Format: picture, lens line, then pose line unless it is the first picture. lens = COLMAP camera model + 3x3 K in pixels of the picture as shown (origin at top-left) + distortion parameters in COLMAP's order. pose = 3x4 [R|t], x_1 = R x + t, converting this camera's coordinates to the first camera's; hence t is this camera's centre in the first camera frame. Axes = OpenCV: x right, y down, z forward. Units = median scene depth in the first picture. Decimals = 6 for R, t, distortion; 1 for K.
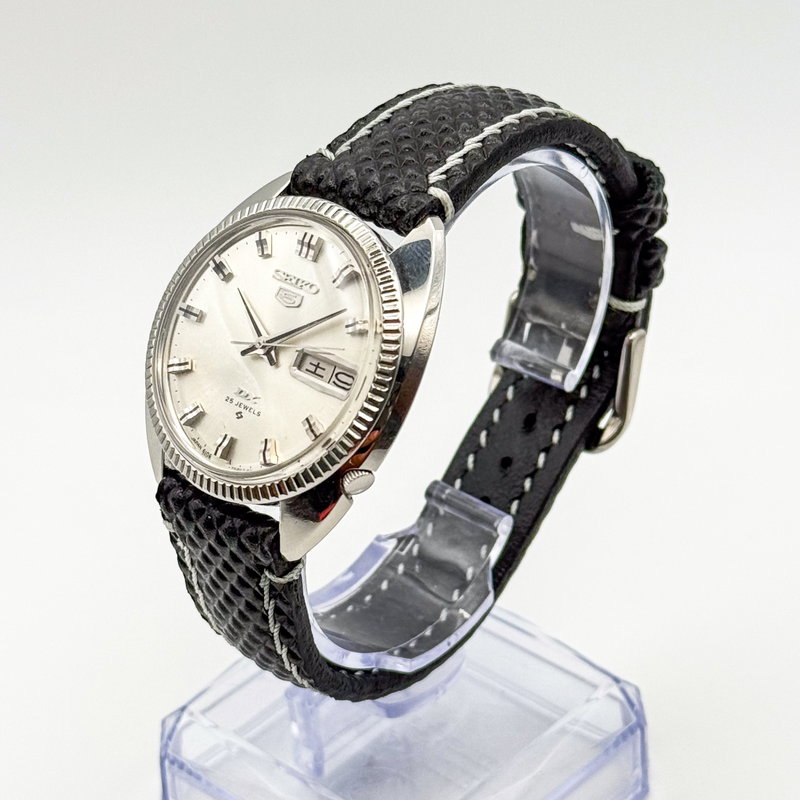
lens RADIAL K [[2172.4, 0, 396.2], [0, 2172.4, 387.6], [0, 0, 1]] dist [0.048402, -0.272722]
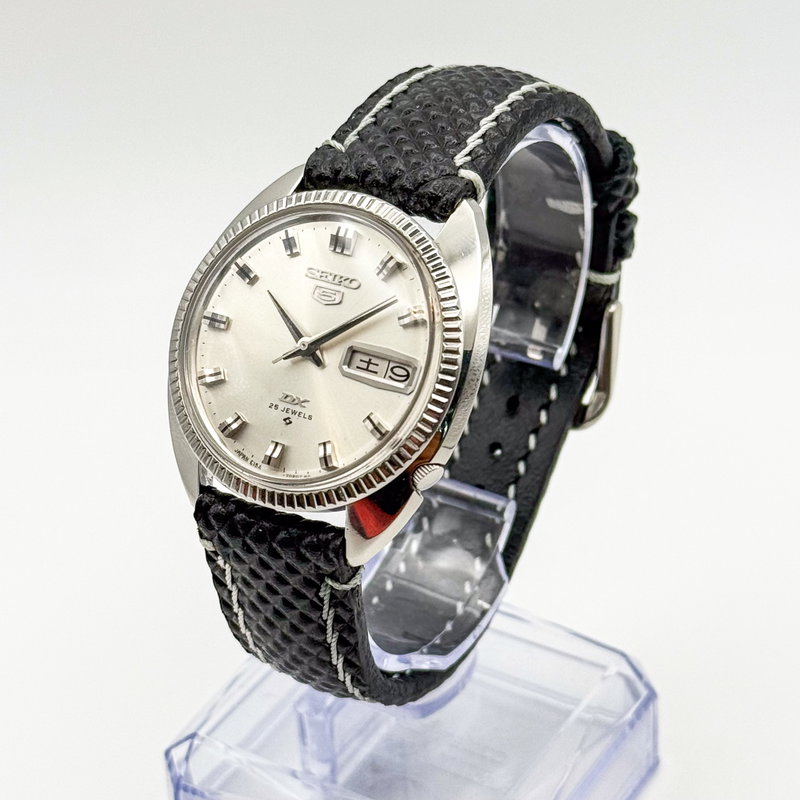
lens RADIAL K [[2172.4, 0, 396.2], [0, 2172.4, 387.6], [0, 0, 1]] dist [0.048402, -0.272722]
pose [[0.981177, -0.092922, 0.169285, -0.179364], [0.093335, 0.995619, 0.005533, -0.002743], [-0.169058, 0.010371, 0.985552, 0.041994]]
